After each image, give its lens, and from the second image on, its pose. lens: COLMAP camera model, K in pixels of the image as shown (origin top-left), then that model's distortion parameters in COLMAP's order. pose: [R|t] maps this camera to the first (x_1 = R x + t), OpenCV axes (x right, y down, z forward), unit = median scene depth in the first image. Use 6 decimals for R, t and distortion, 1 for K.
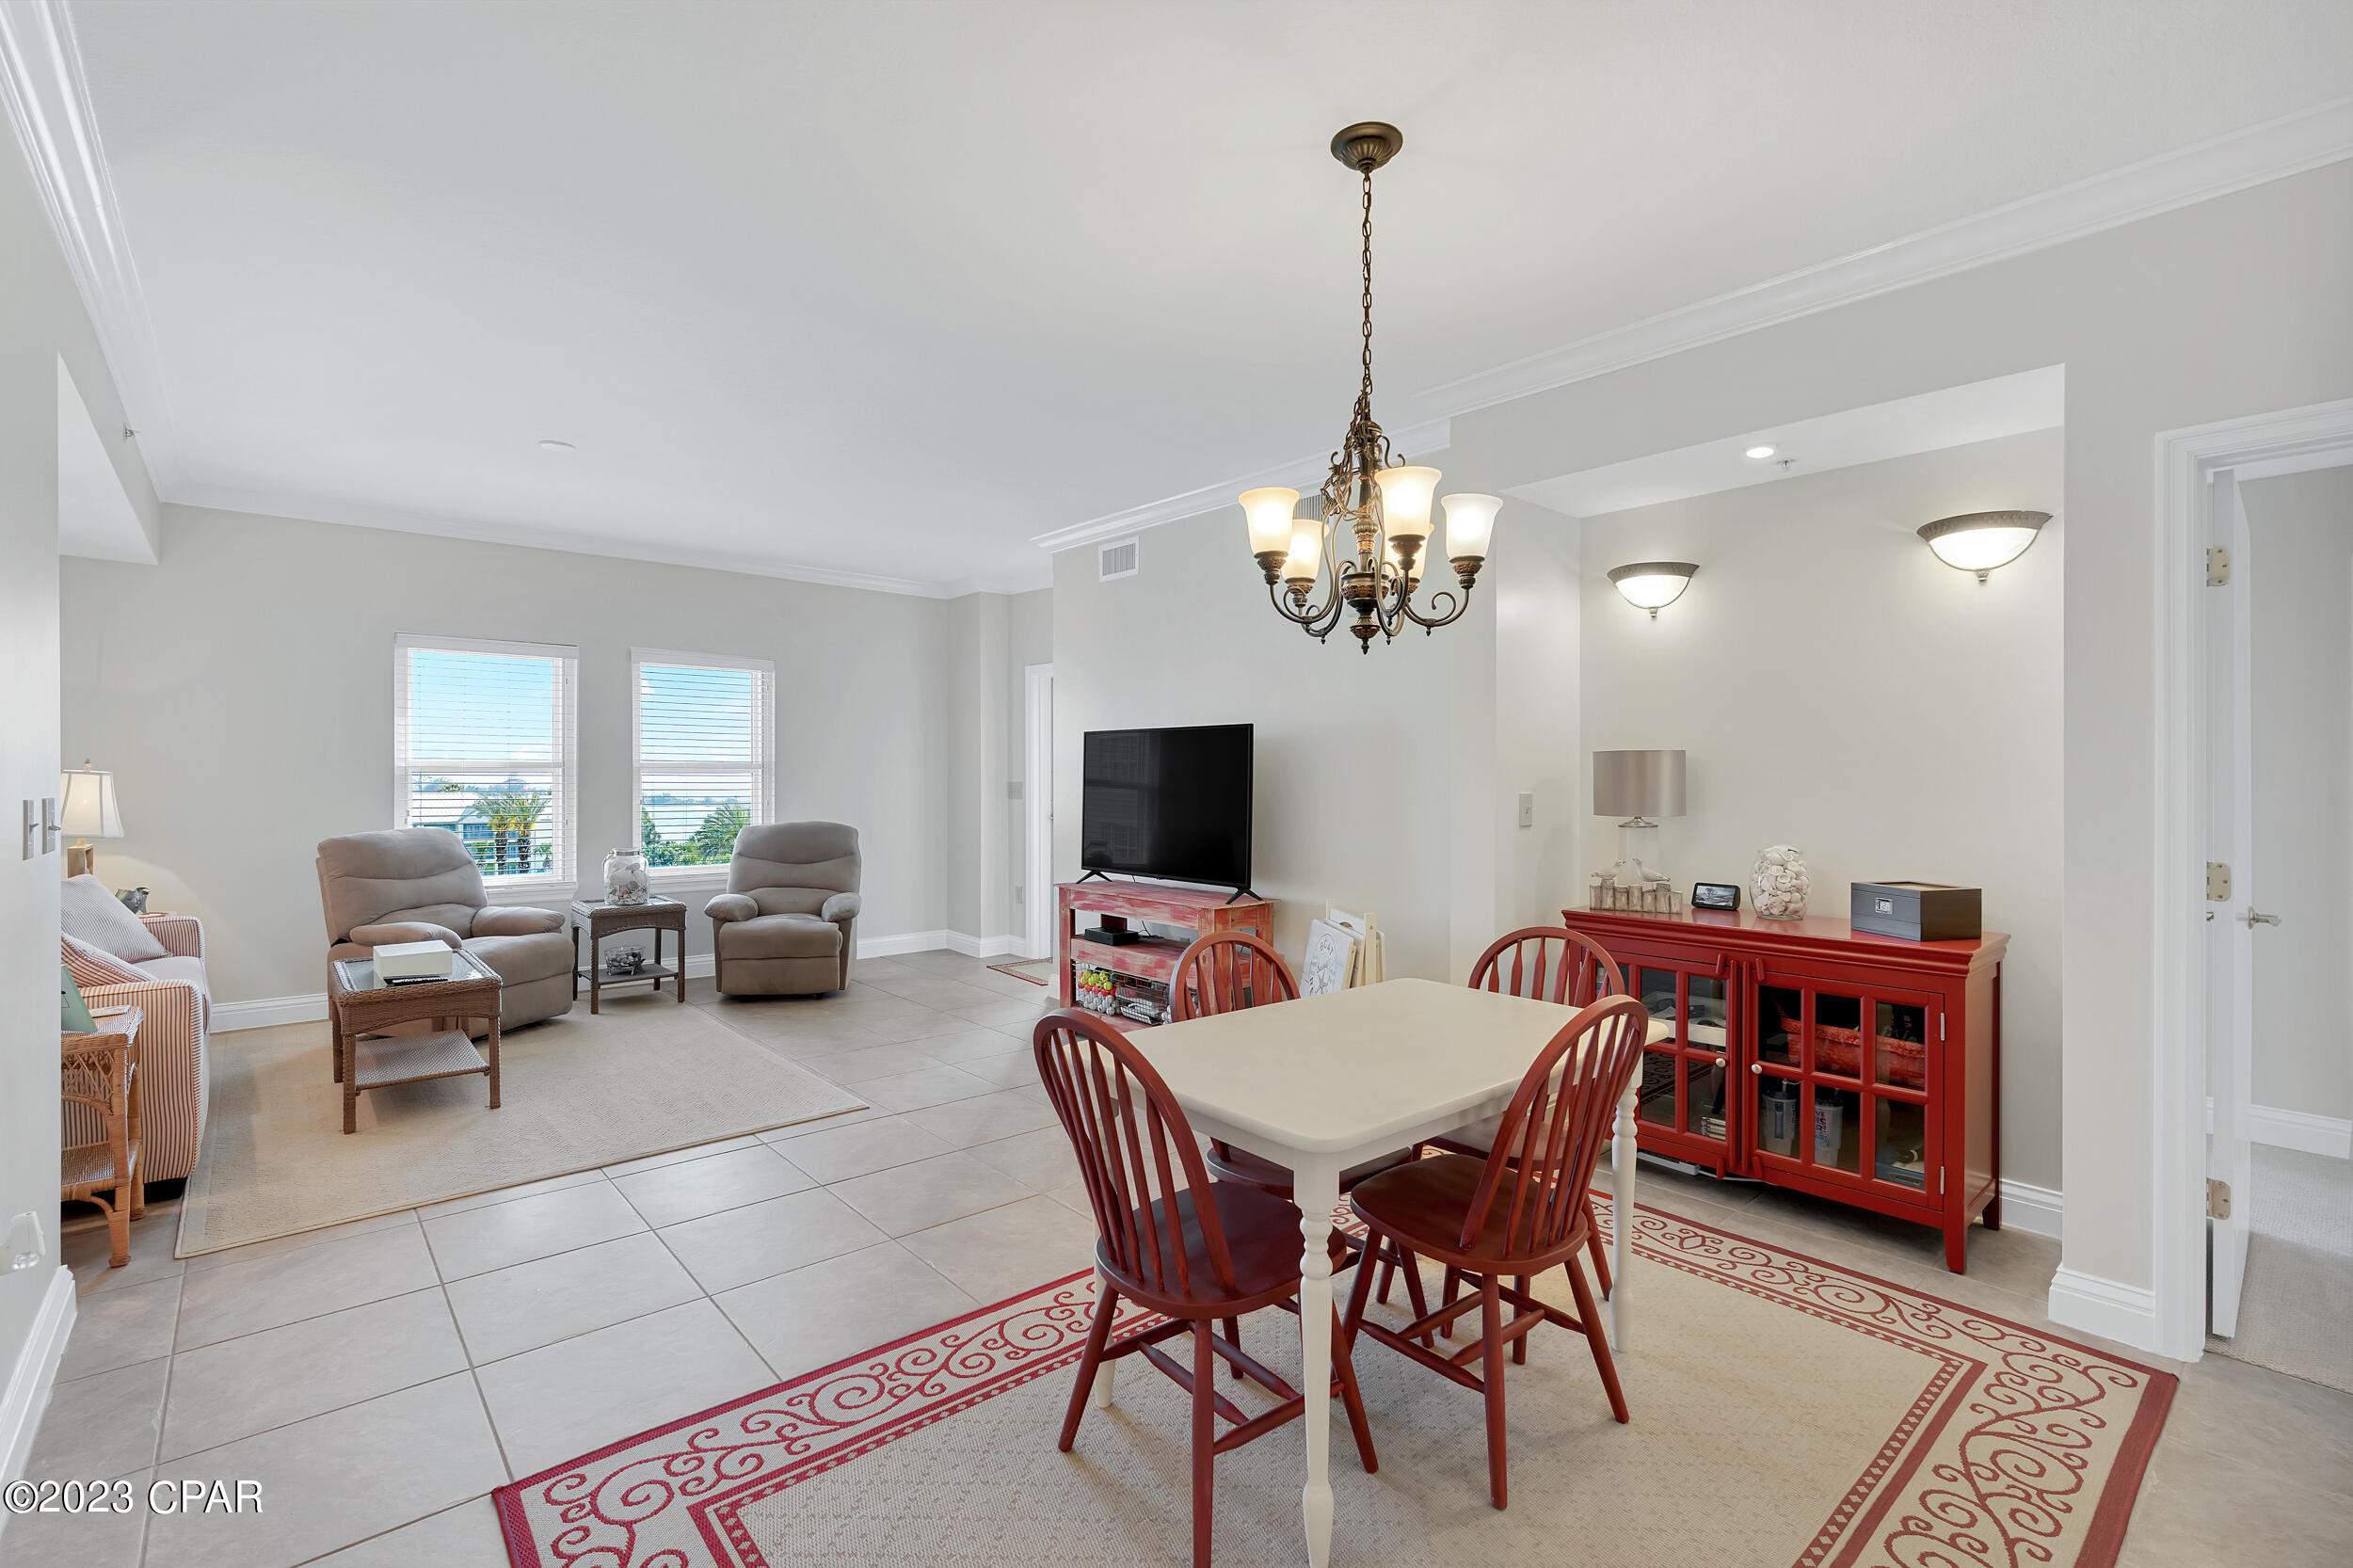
lens RADIAL K [[1049.0, 0, 1176.5], [0, 1049.0, 784.0], [0, 0, 1]] dist [-0.001411, -0.000207]
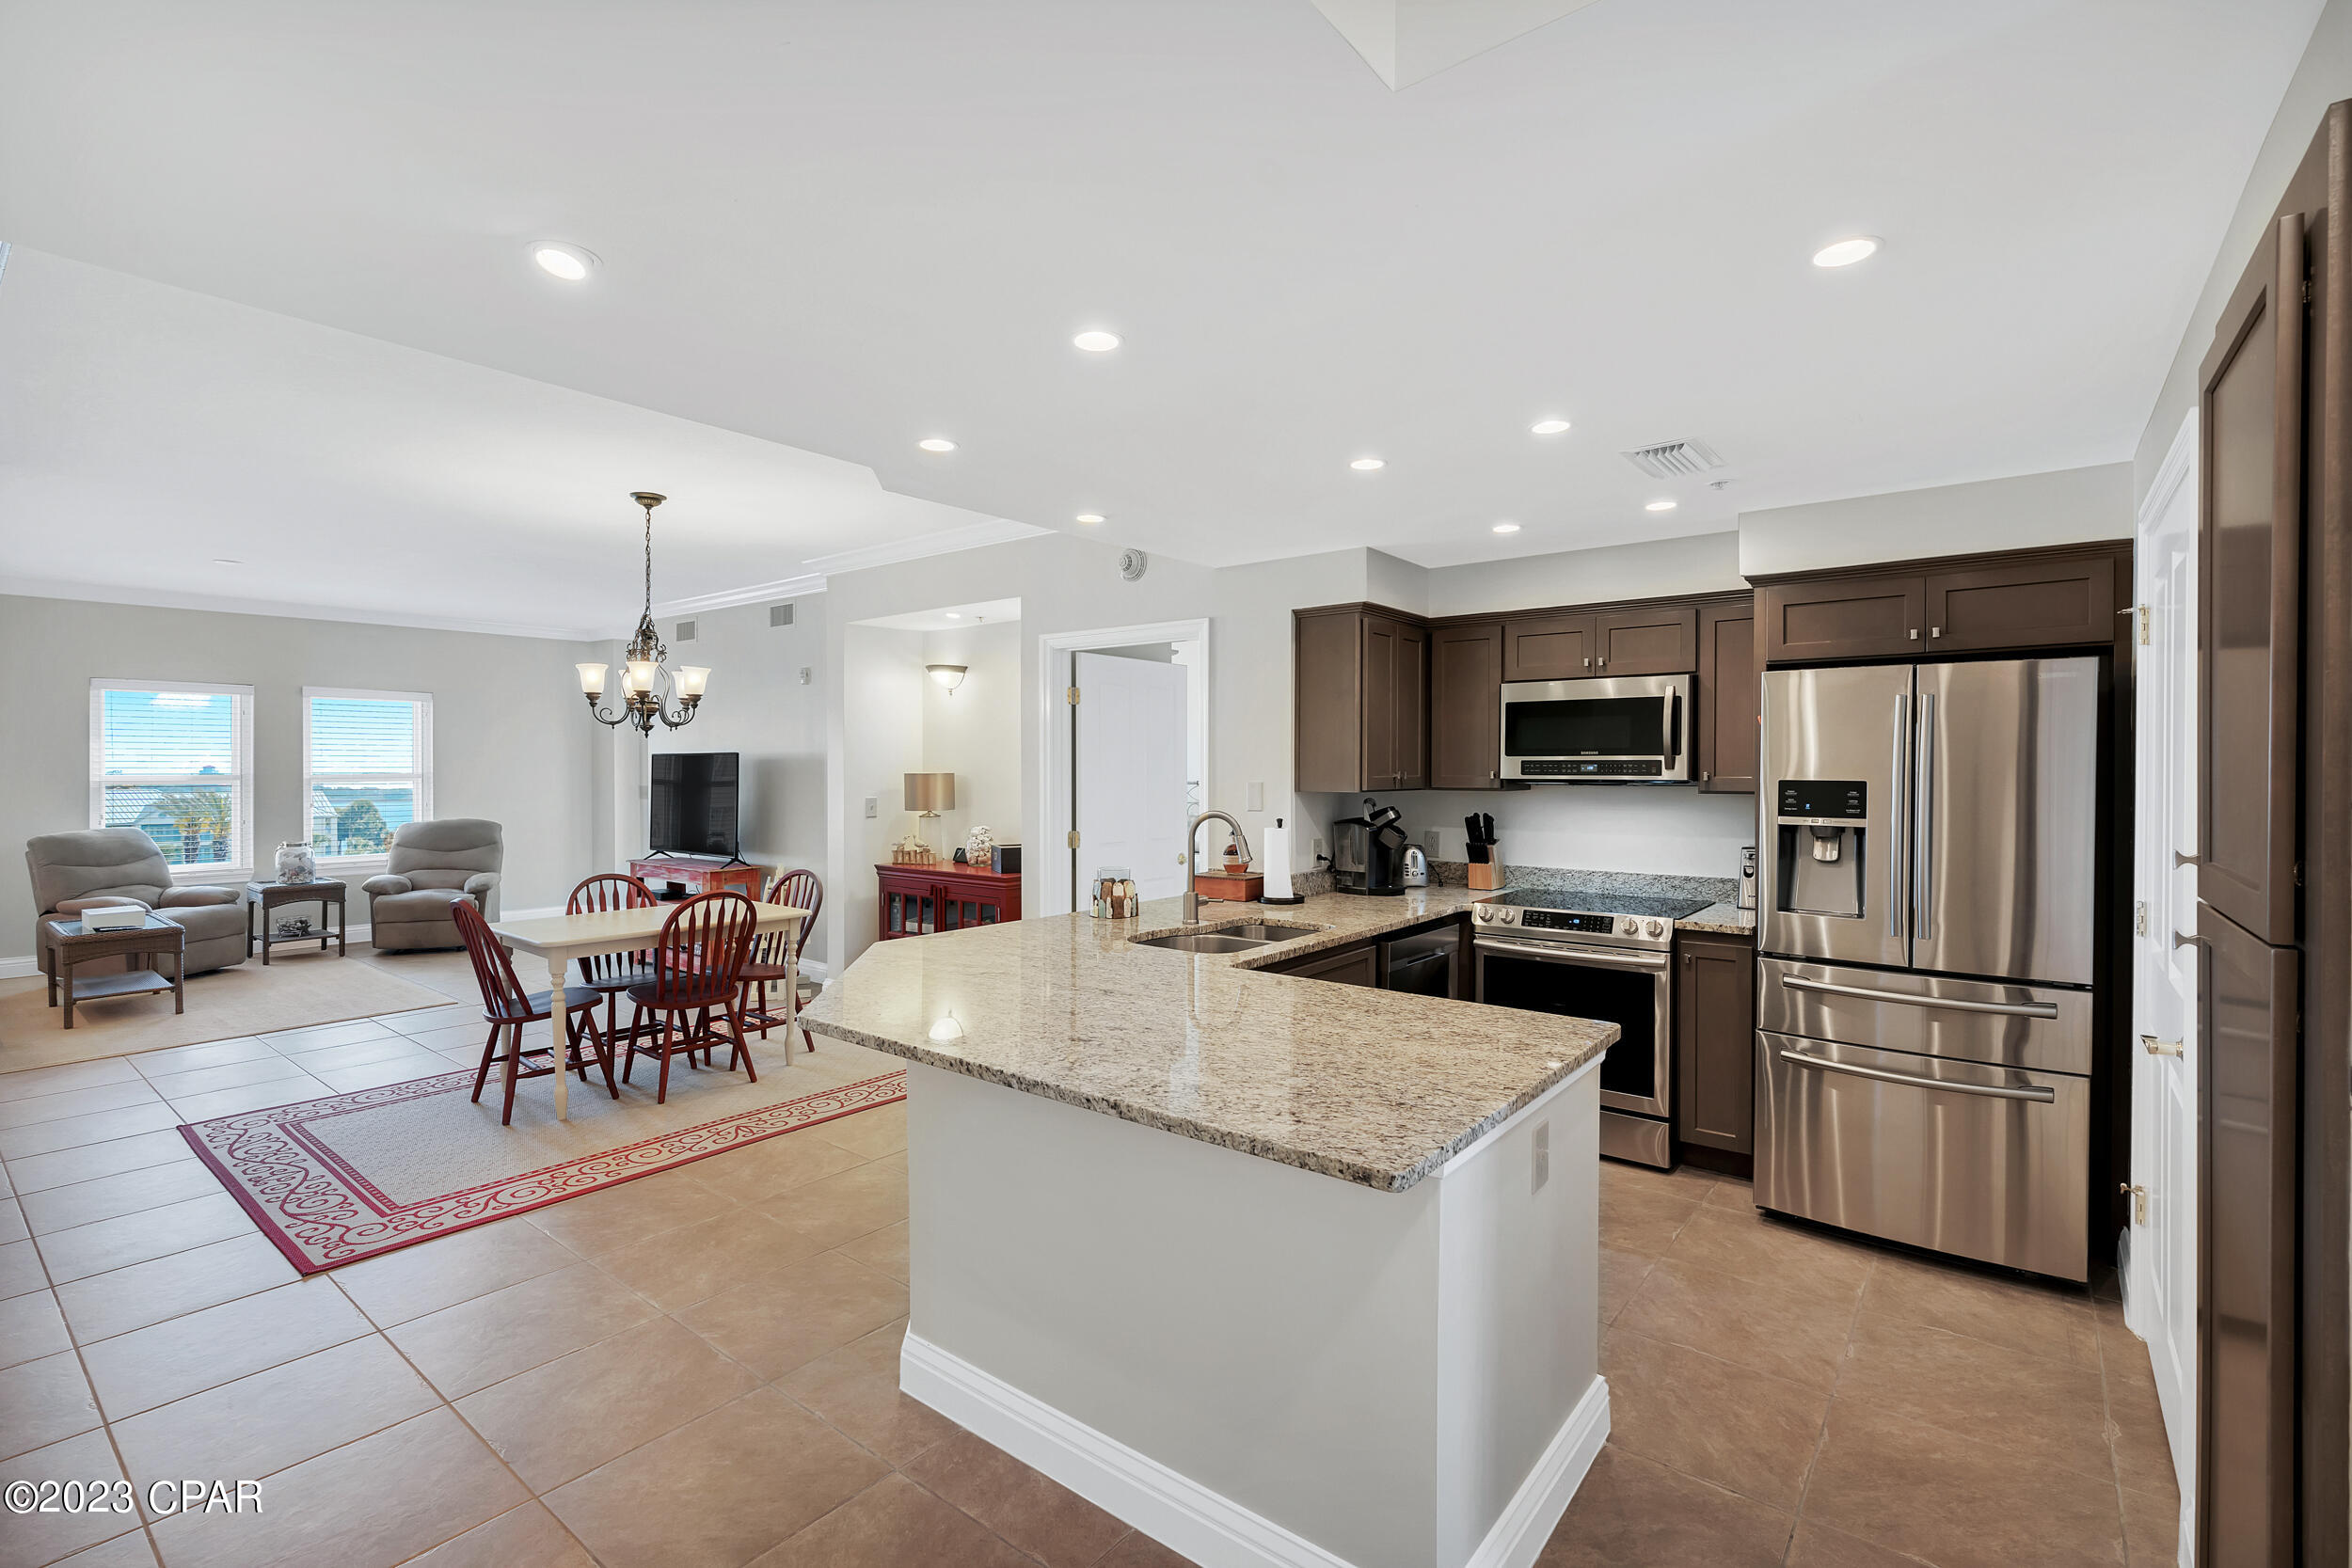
lens RADIAL K [[1055.7, 0, 1176.1], [0, 1055.7, 772.8], [0, 0, 1]] dist [-0.001322, 0.000131]
pose [[0.983929, -0.005358, 0.178478, 0.363057], [0.005276, 0.999986, 0.000937, -0.021586], [-0.178480, 0.000020, 0.983943, -0.552770]]
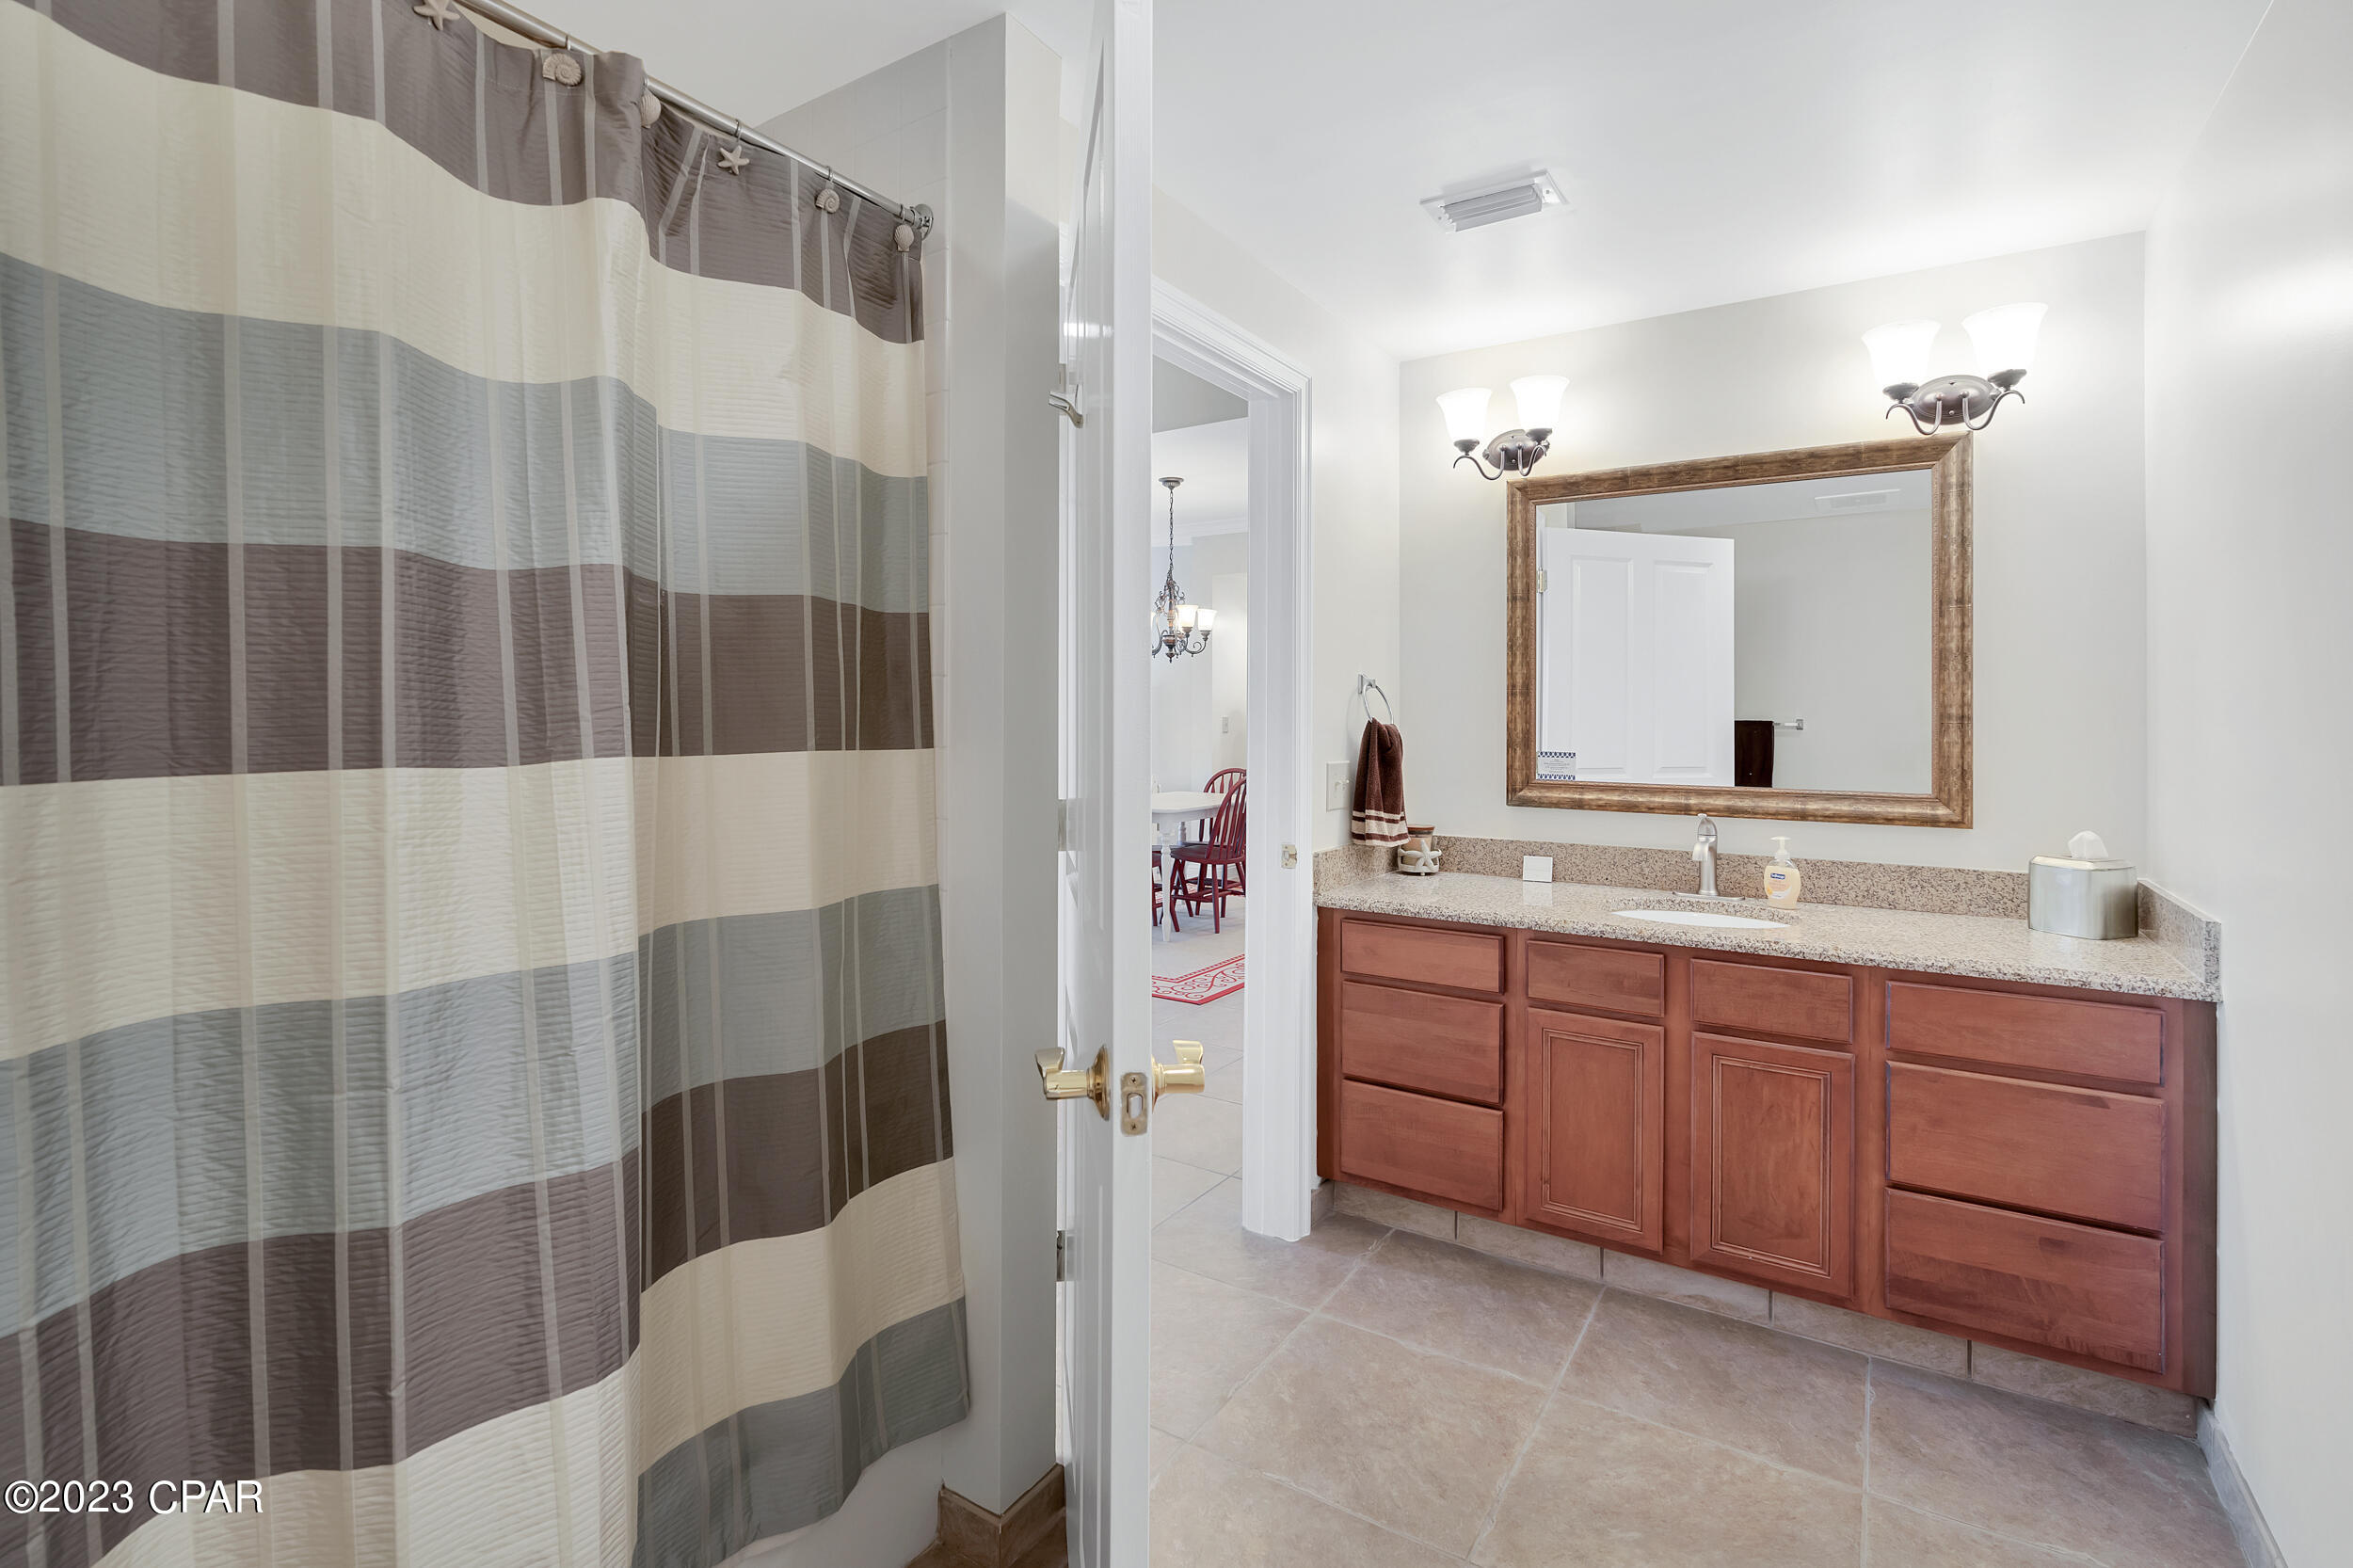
lens RADIAL K [[1076.0, 0, 1189.9], [0, 1076.0, 743.6], [0, 0, 1]] dist [-0.001803, 0.000428]
pose [[0.959117, -0.006043, 0.282944, -0.247992], [0.000286, 0.999792, 0.020384, 0.013499], [-0.283008, -0.019469, 0.958920, -0.751766]]
